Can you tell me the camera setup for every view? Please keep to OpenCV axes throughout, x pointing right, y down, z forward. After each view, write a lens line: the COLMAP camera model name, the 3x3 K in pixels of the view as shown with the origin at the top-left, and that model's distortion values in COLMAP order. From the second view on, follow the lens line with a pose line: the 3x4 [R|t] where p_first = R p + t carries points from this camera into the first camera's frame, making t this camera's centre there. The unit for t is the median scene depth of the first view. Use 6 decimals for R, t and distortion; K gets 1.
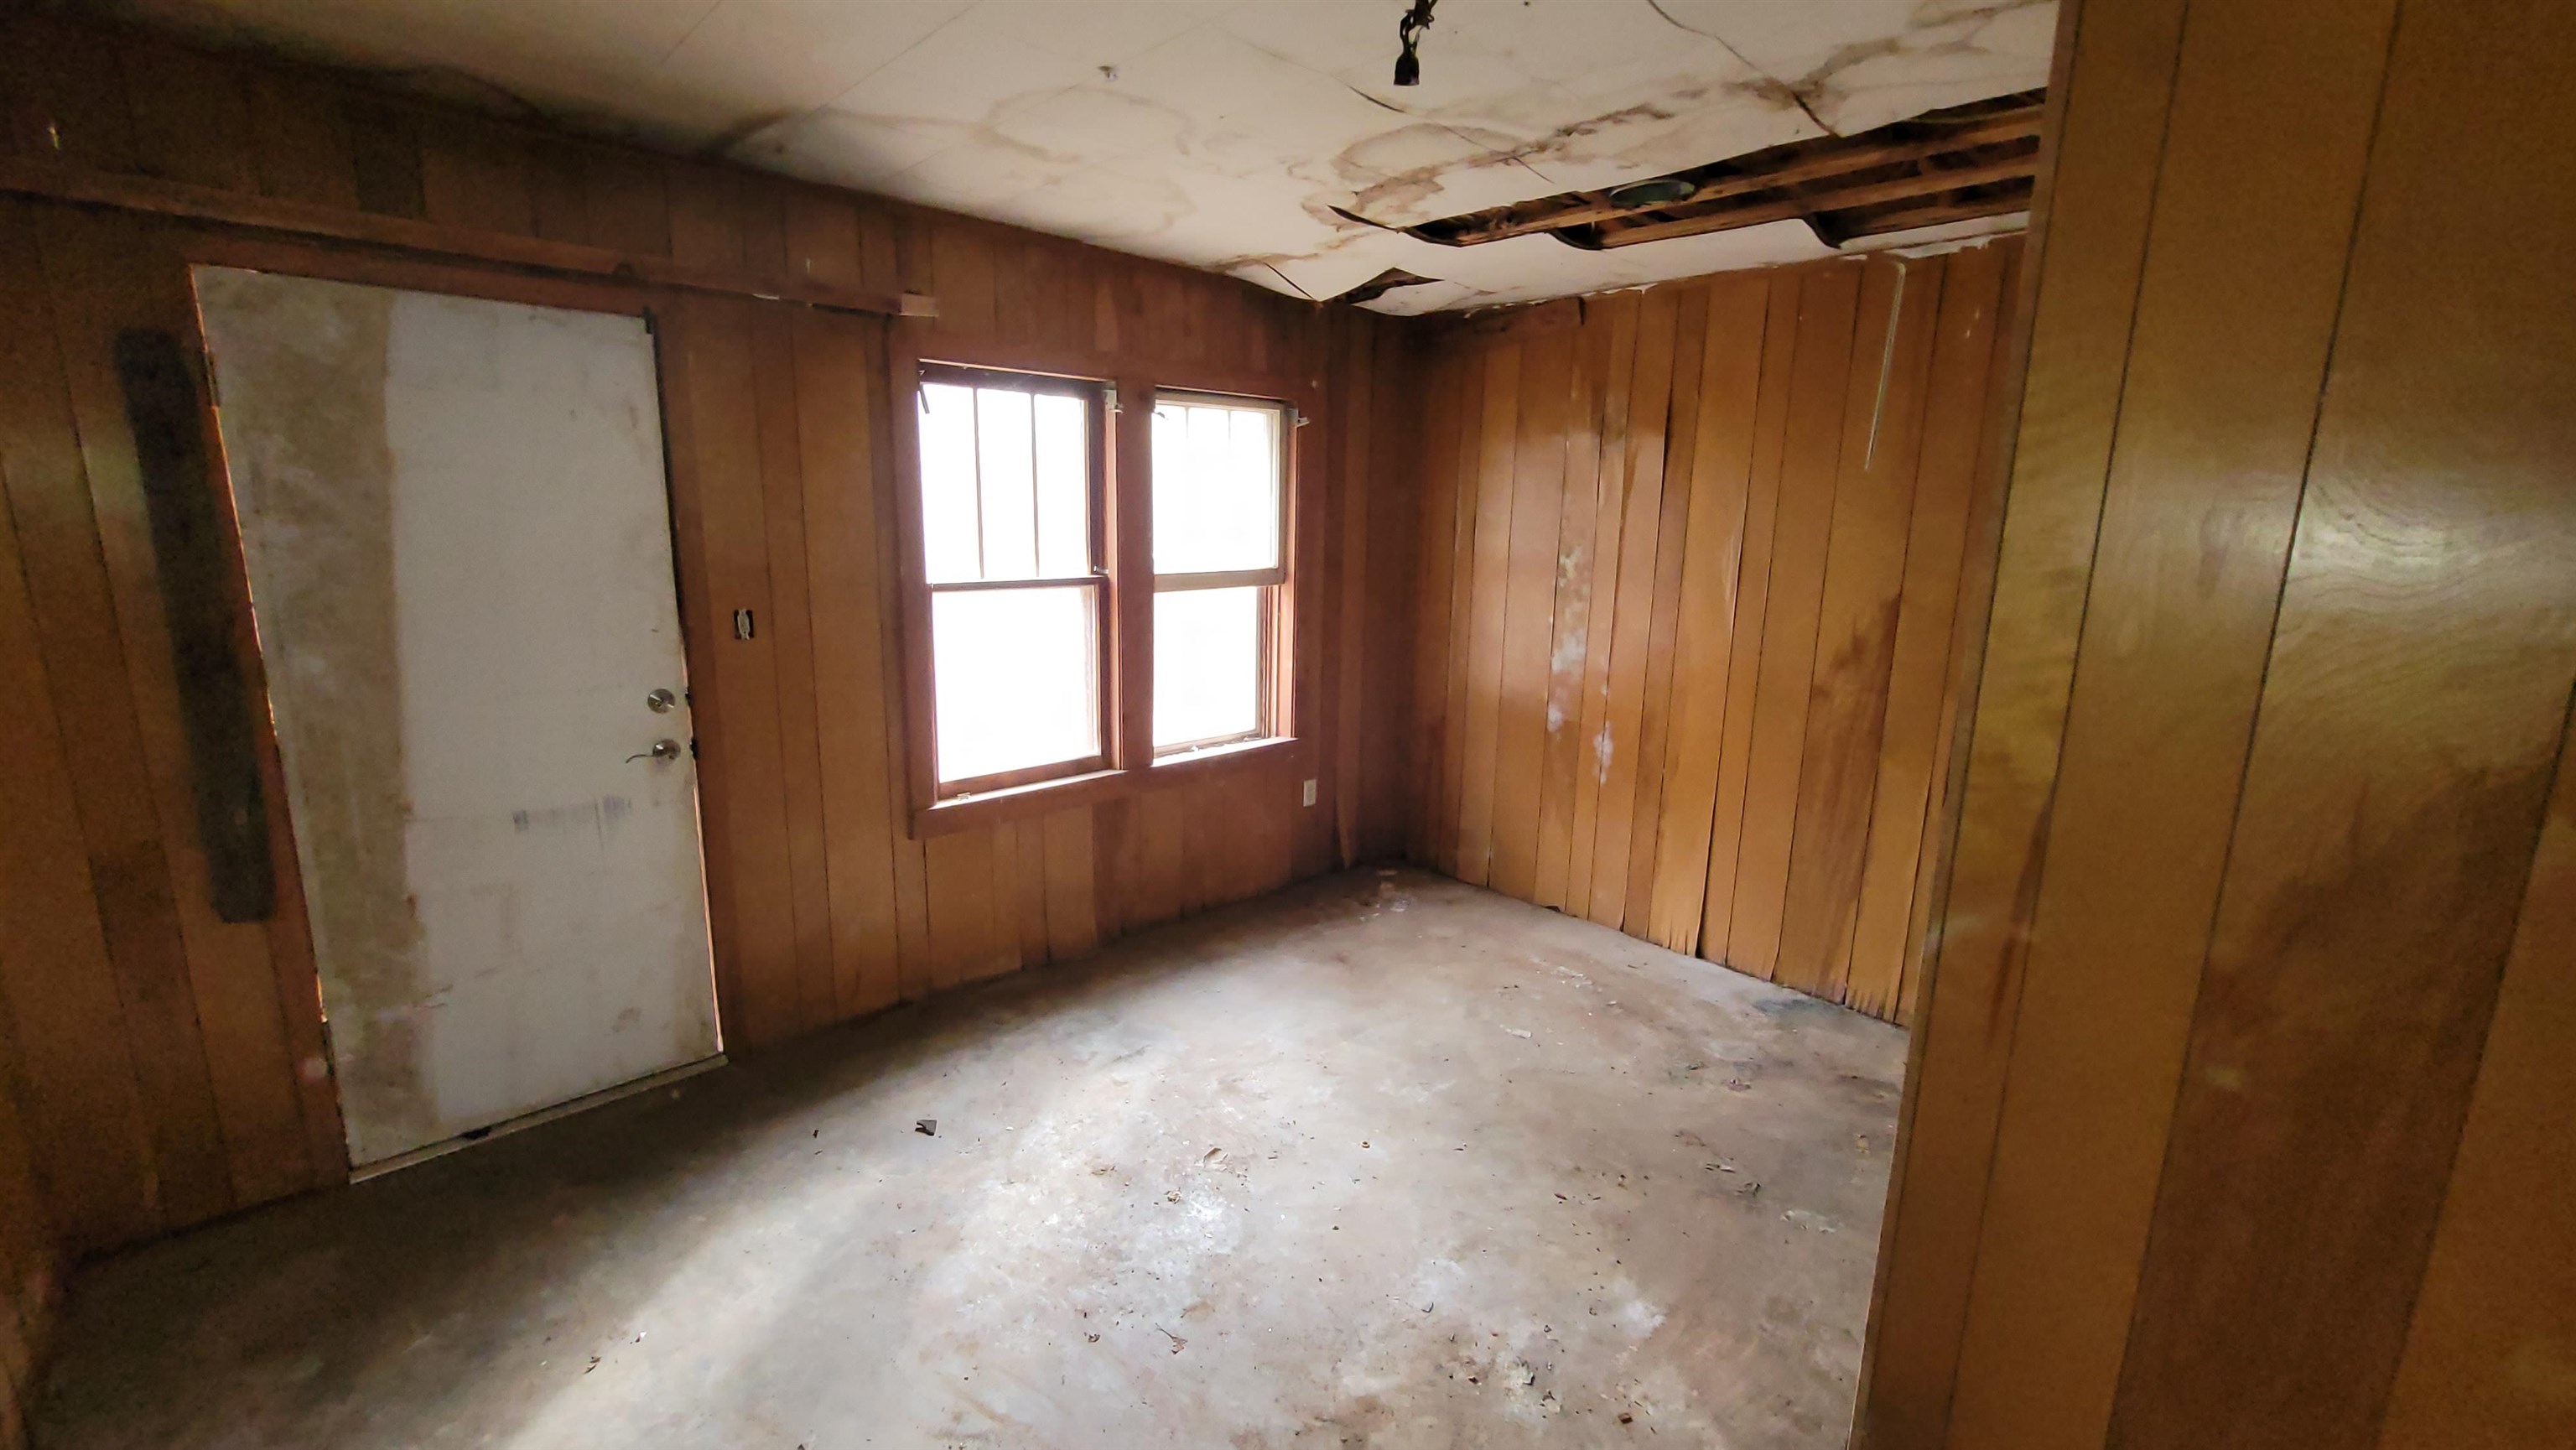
lens RADIAL K [[1047.2, 0, 1272.1], [0, 1047.2, 708.6], [0, 0, 1]] dist [-0.007254, 0.002909]
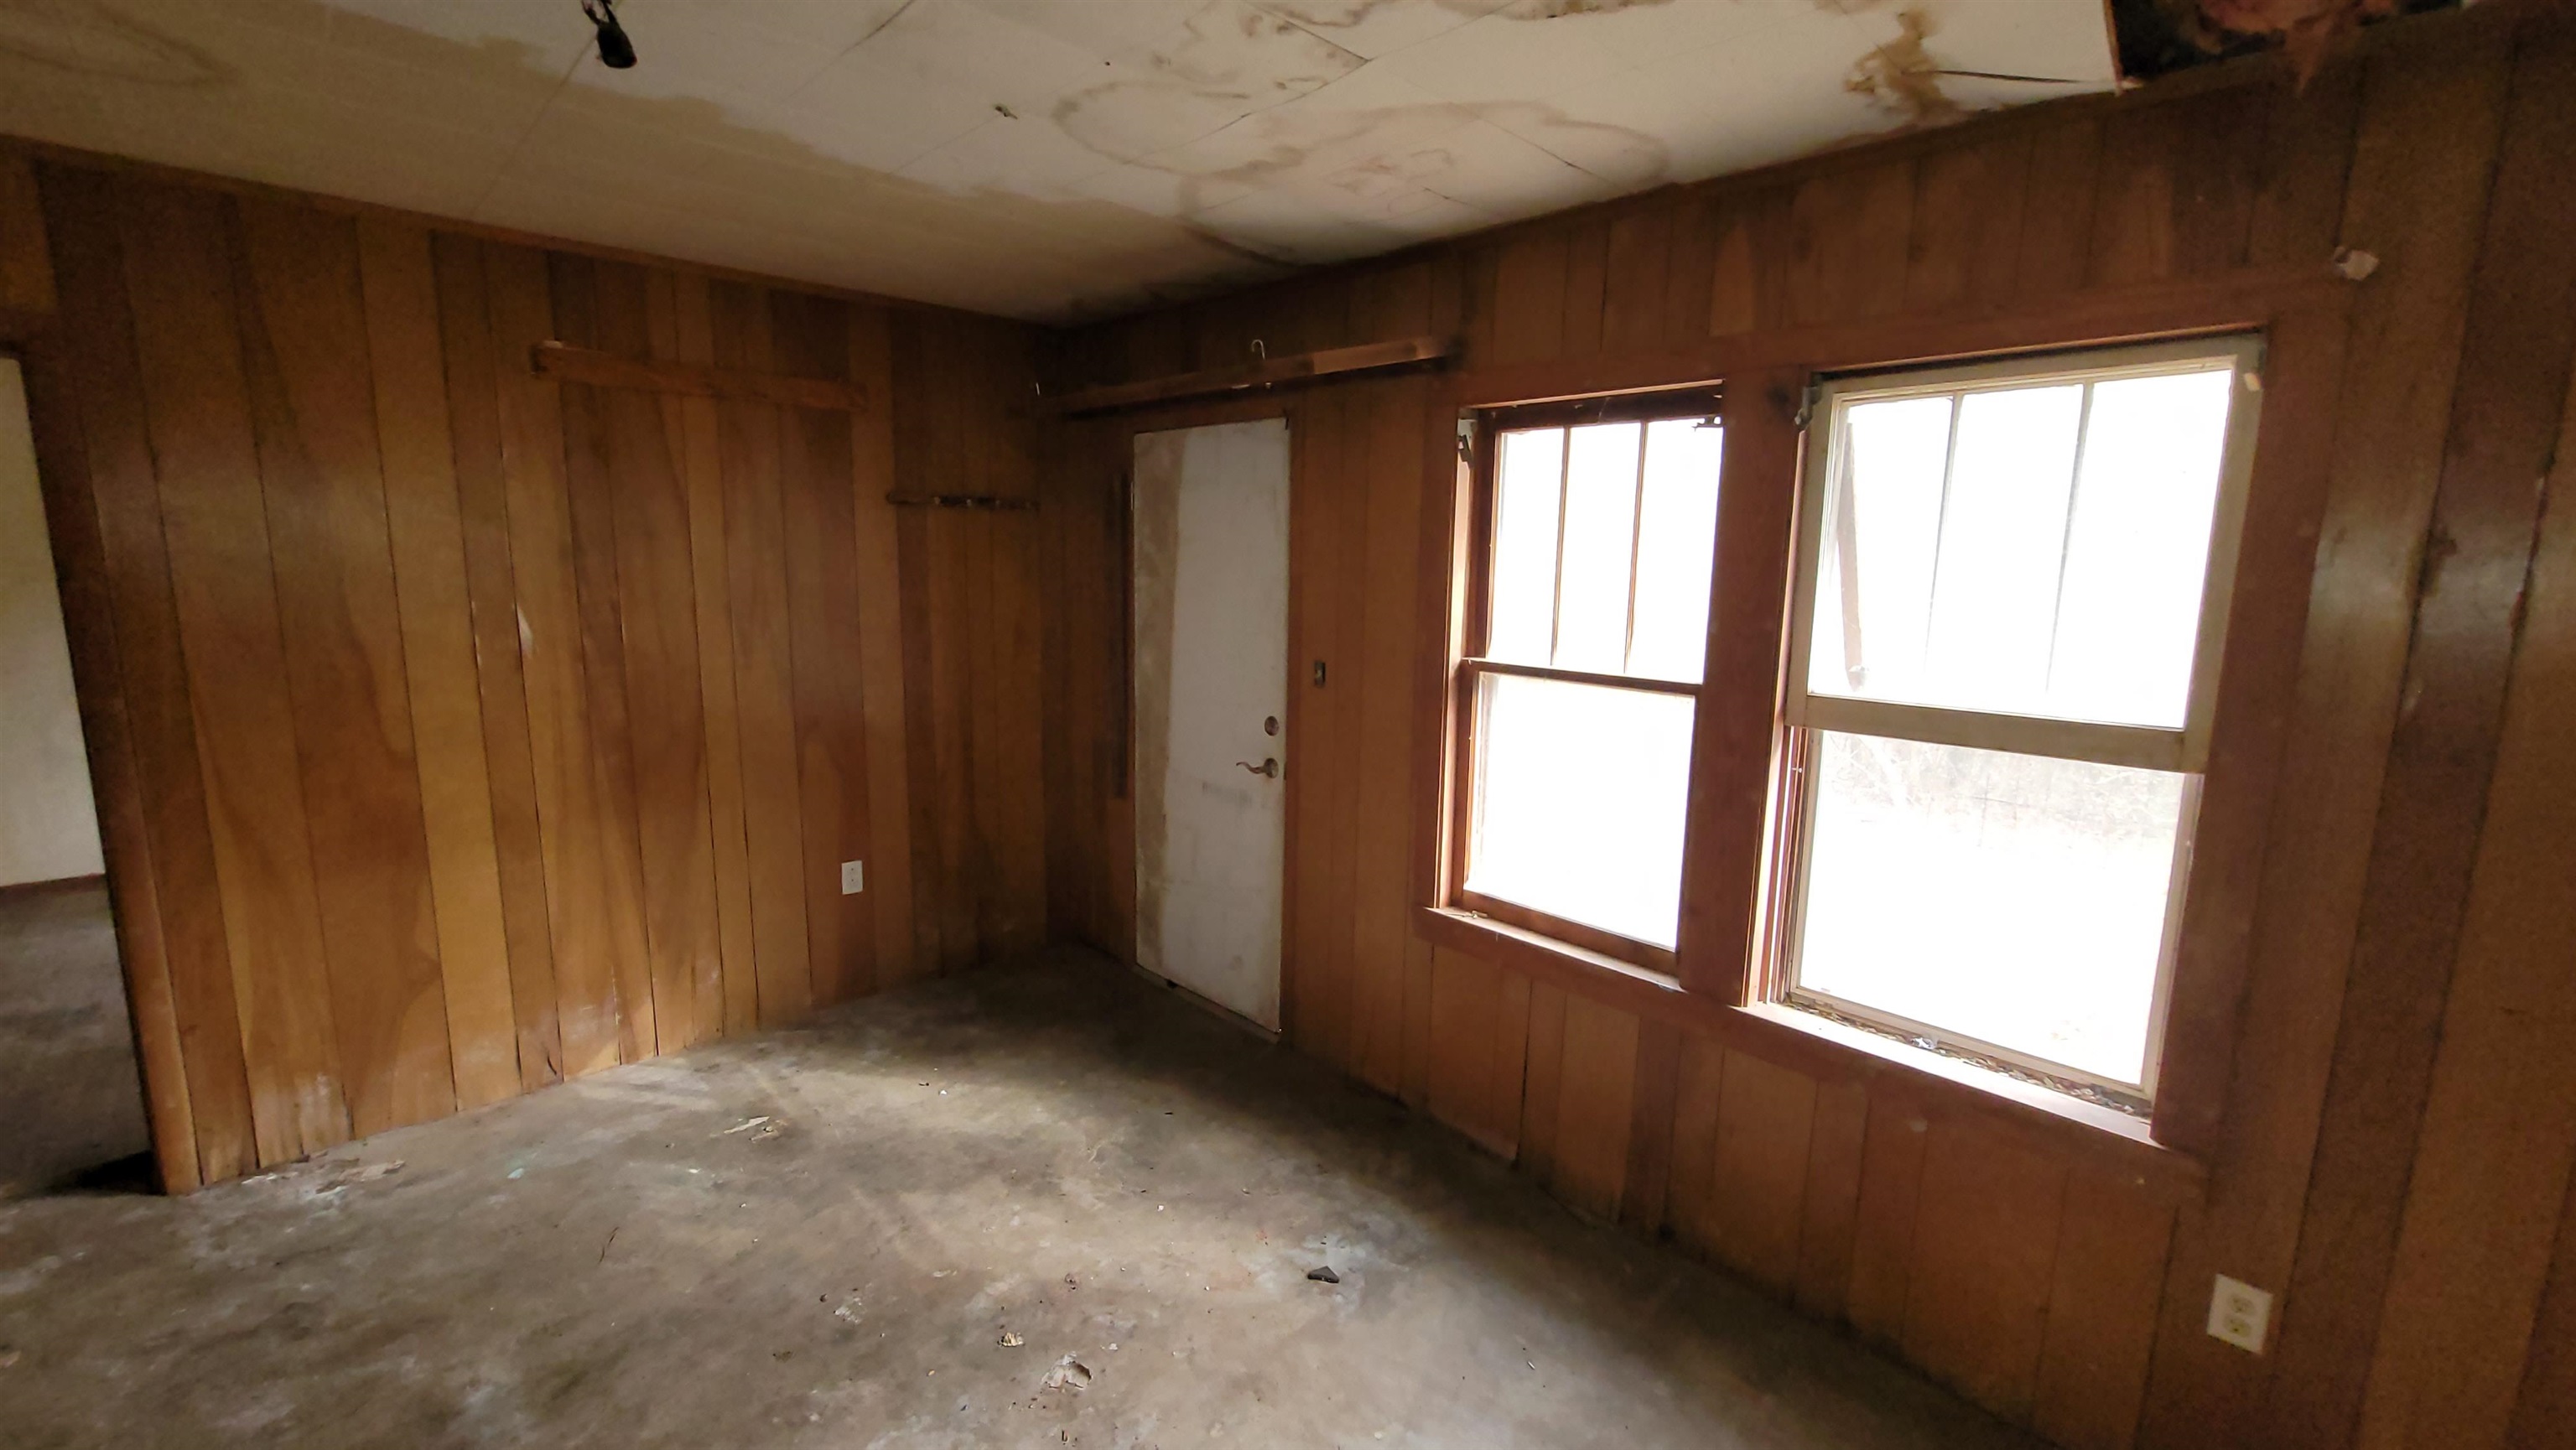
lens RADIAL K [[1047.2, 0, 1286.3], [0, 1047.2, 717.7], [0, 0, 1]] dist [-0.007254, 0.002909]
pose [[0.015355, 0.140196, -0.990005, 0.552957], [-0.211905, 0.968087, 0.133806, -0.162036], [0.977170, 0.207733, 0.044573, 0.842234]]
